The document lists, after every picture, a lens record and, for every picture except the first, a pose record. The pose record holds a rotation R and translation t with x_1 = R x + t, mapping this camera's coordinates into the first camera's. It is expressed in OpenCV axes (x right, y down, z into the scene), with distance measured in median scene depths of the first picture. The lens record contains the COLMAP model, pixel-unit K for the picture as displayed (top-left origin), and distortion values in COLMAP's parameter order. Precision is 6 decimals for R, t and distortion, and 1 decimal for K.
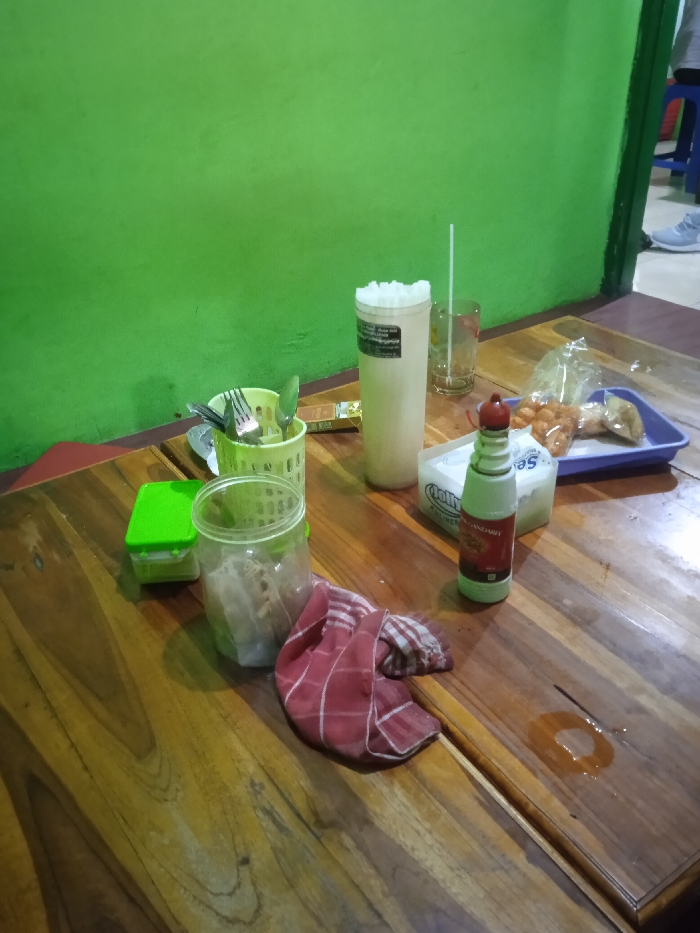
lens RADIAL K [[781.2, 0, 331.3], [0, 781.2, 447.6], [0, 0, 1]] dist [0.016604, -0.007831]
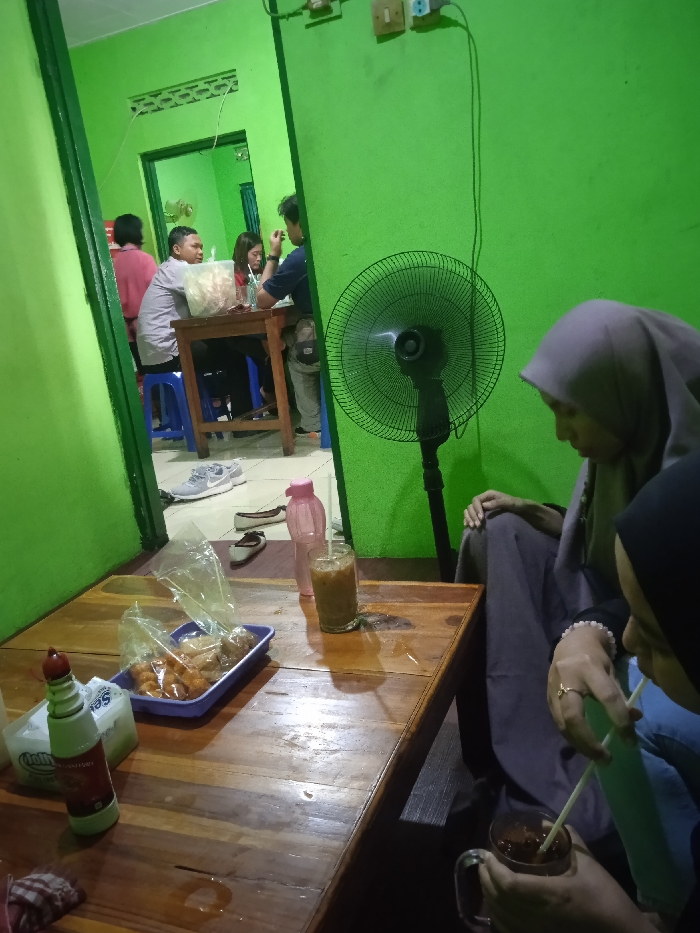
lens RADIAL K [[785.5, 0, 350.0], [0, 785.5, 466.5], [0, 0, 1]] dist [0.021114, -0.009156]
pose [[0.808666, -0.216157, 0.547116, -0.024962], [0.374787, 0.906169, -0.195942, 0.086557], [-0.453425, 0.363503, 0.813800, -0.314435]]
